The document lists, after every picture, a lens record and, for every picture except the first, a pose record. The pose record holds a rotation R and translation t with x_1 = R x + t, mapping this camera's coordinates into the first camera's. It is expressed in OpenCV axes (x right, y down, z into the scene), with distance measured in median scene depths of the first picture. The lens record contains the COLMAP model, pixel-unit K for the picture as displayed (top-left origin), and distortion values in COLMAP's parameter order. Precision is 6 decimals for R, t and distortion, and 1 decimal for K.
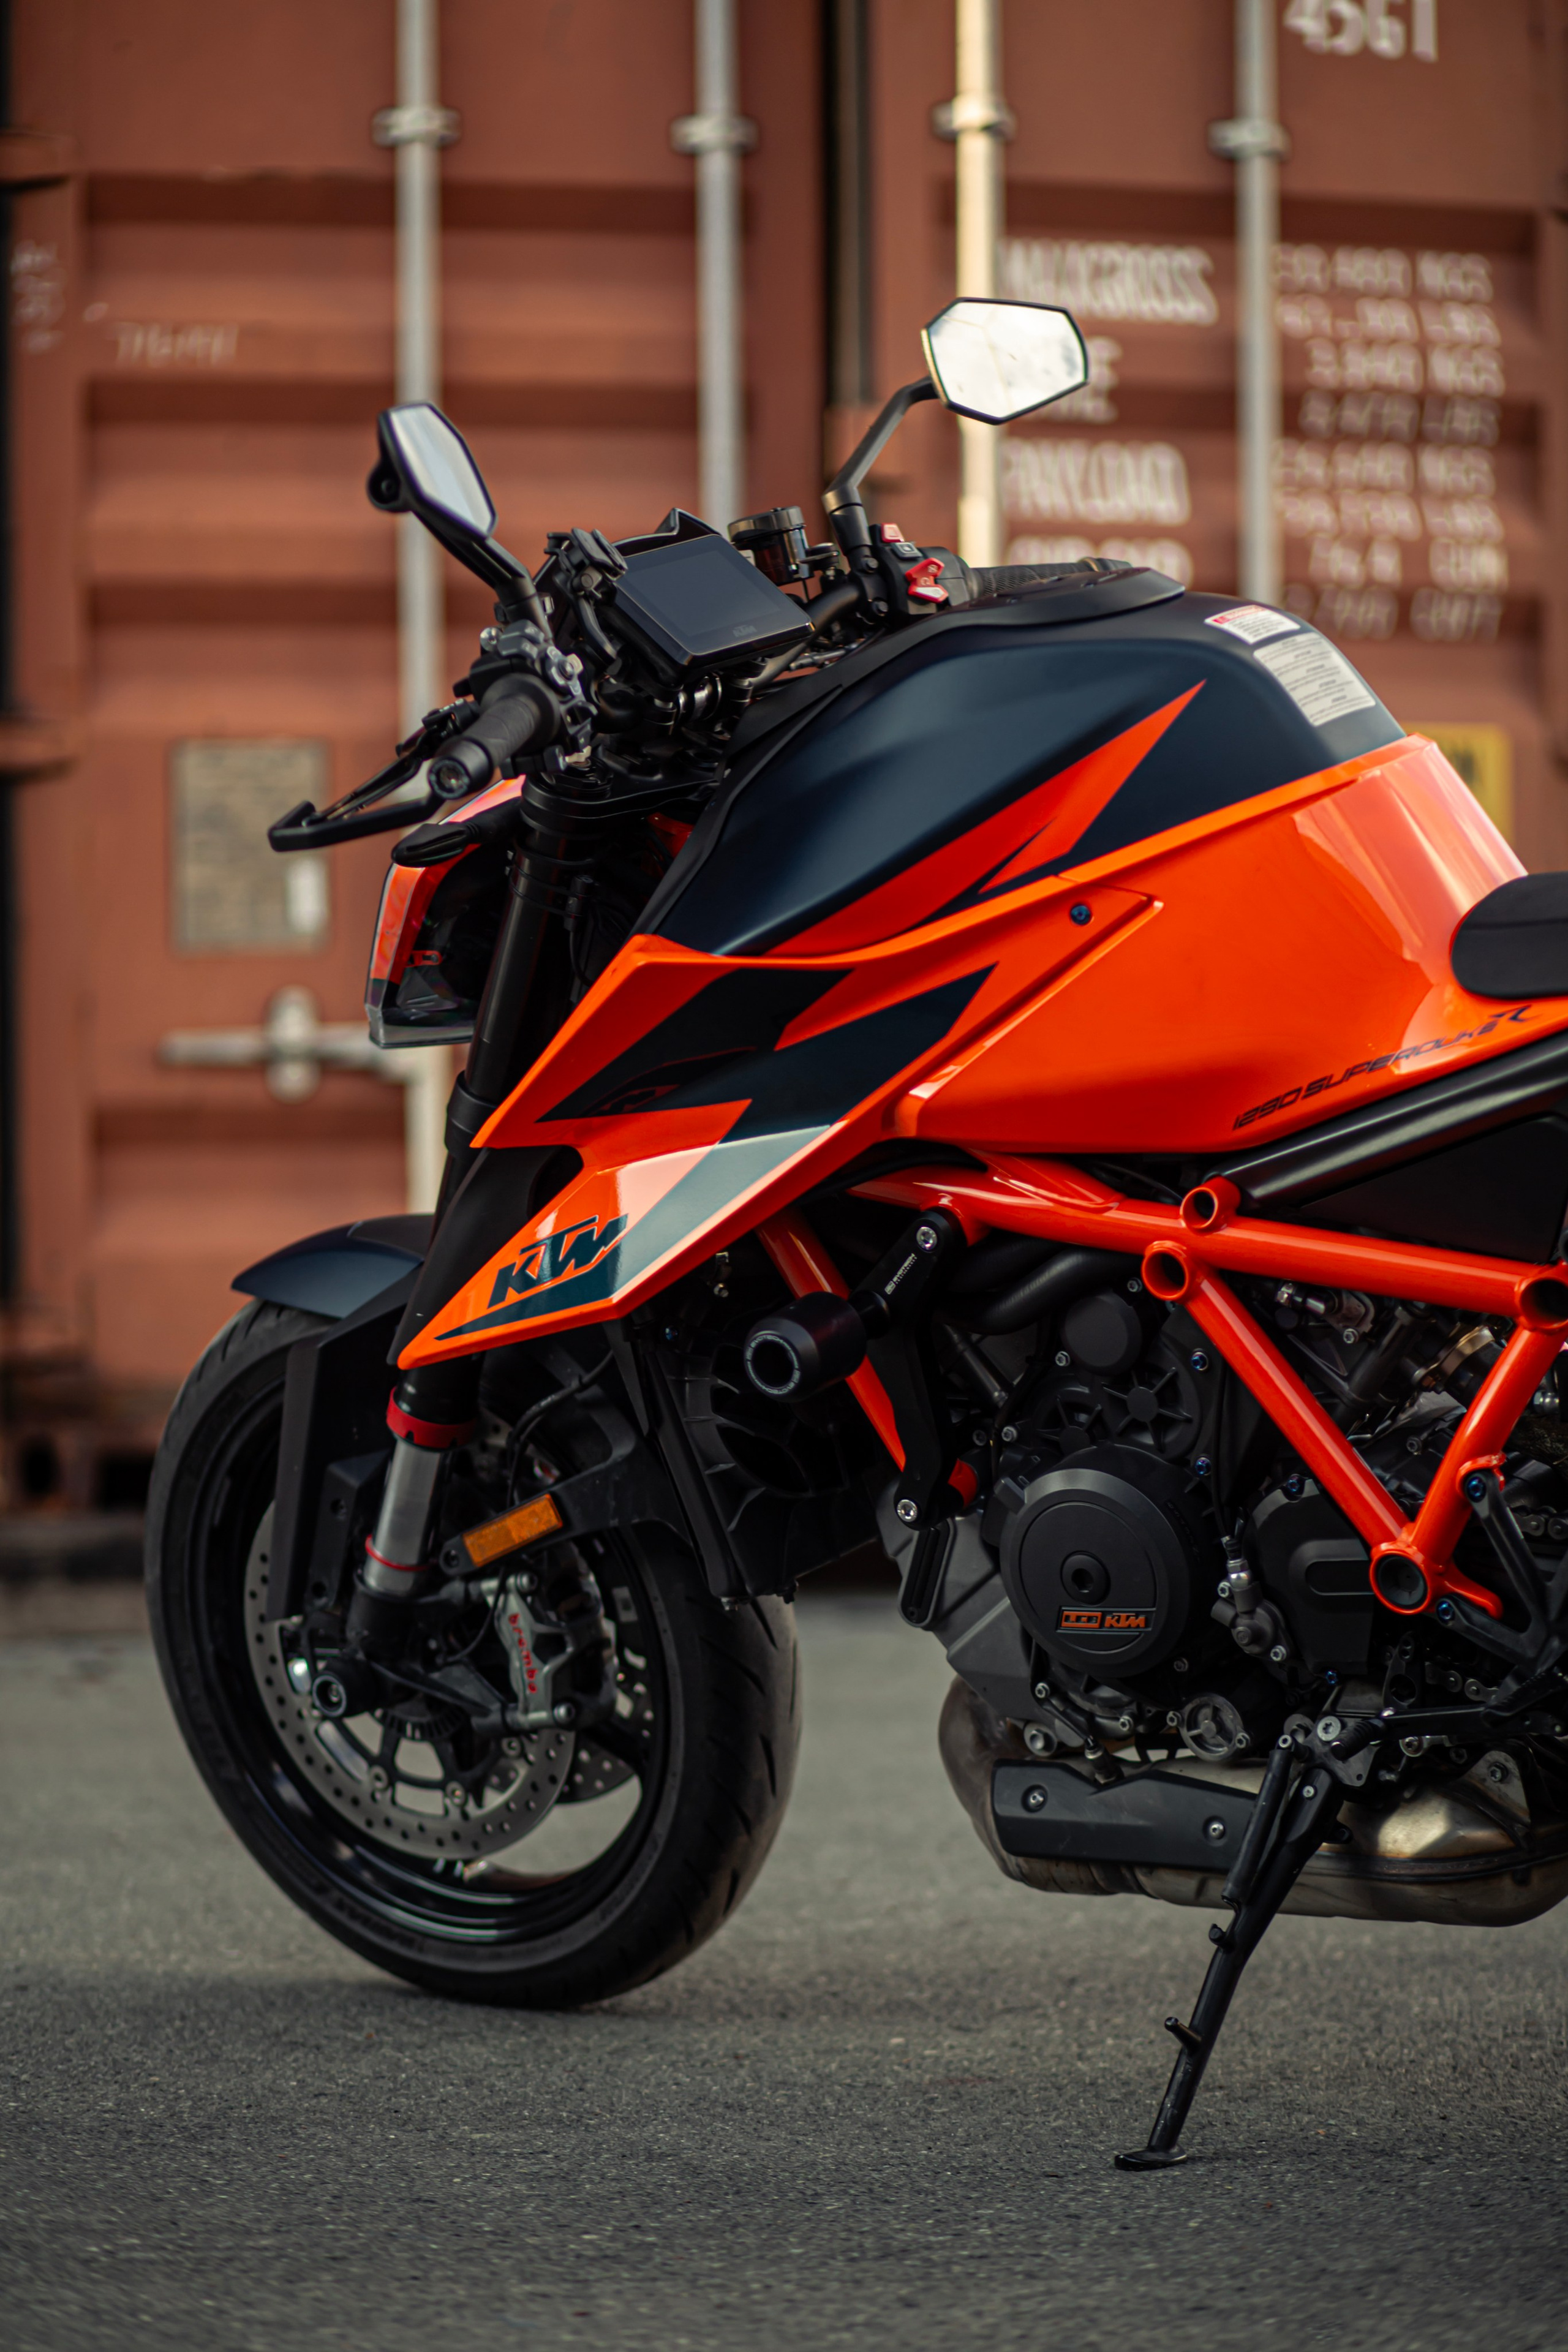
lens RADIAL K [[6001.9, 0, 788.0], [0, 6001.9, 1175.4], [0, 0, 1]] dist [-0.053520, 0.000000]
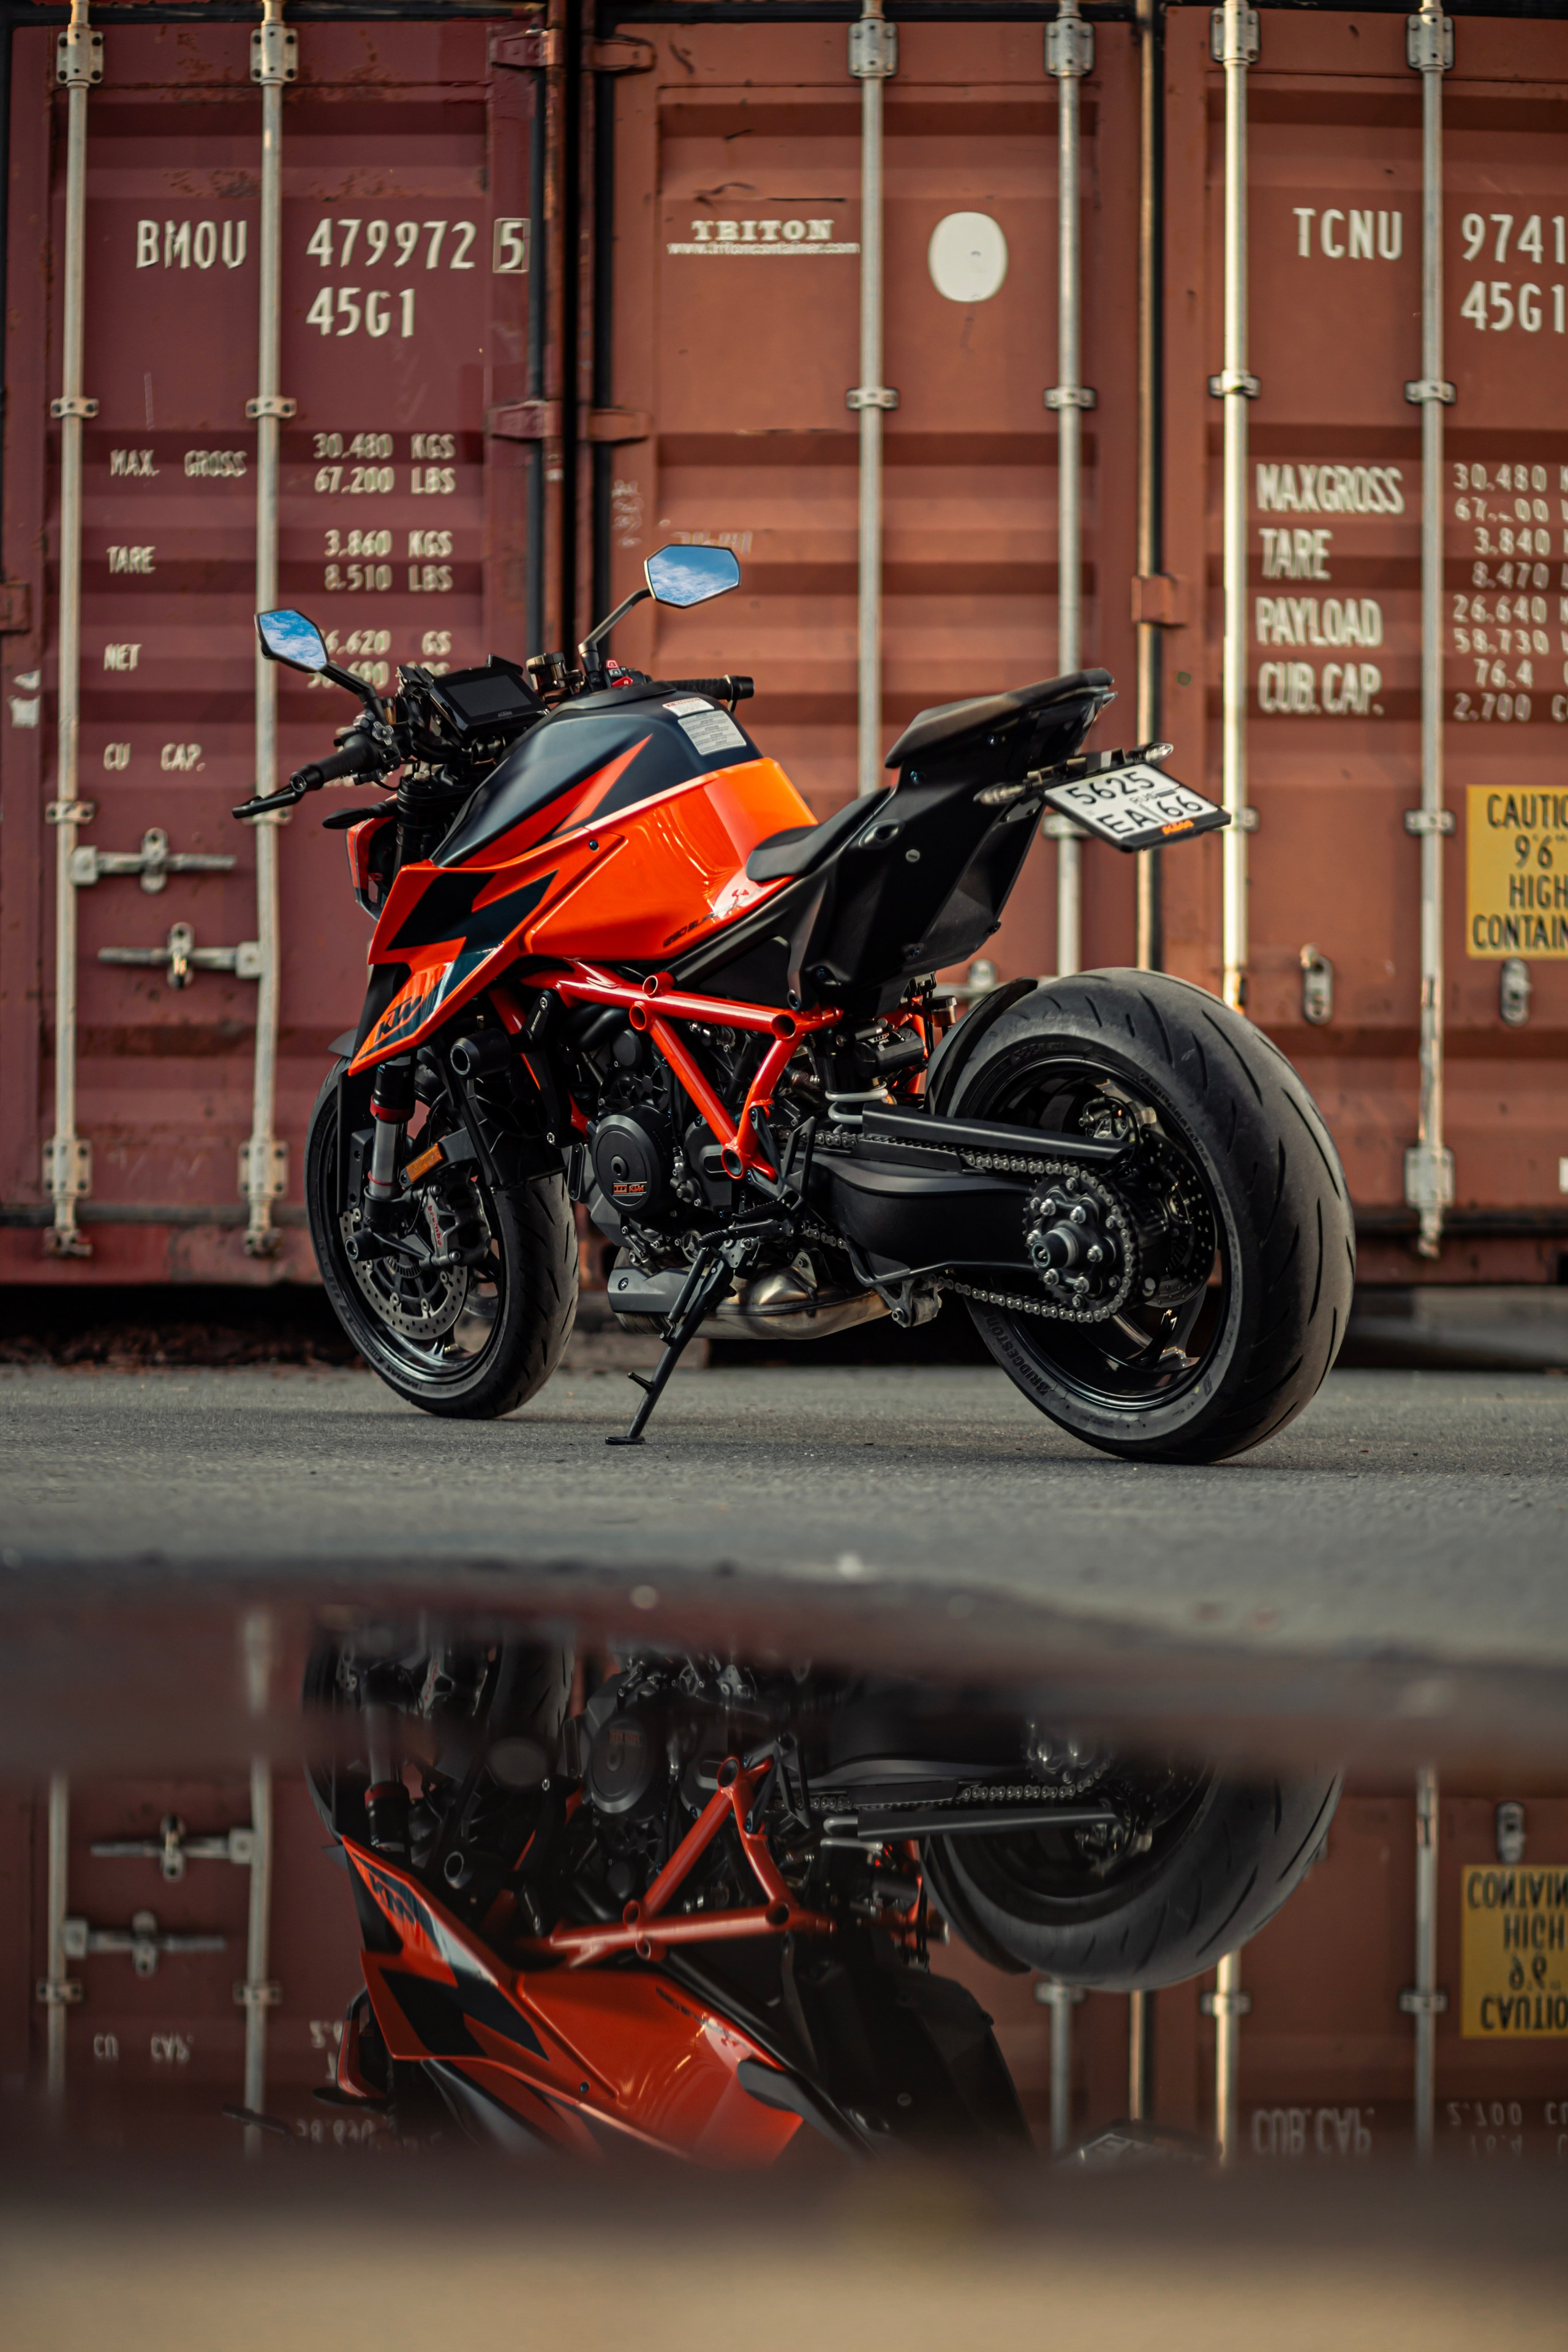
lens RADIAL K [[6001.9, 0, 781.4], [0, 6001.9, 1176.1], [0, 0, 1]] dist [-0.053520, 0.000000]
pose [[0.965068, 0.010175, -0.261800, 0.586163], [-0.015426, 0.999719, -0.018010, 0.096530], [0.261543, 0.021419, 0.964954, -0.893746]]
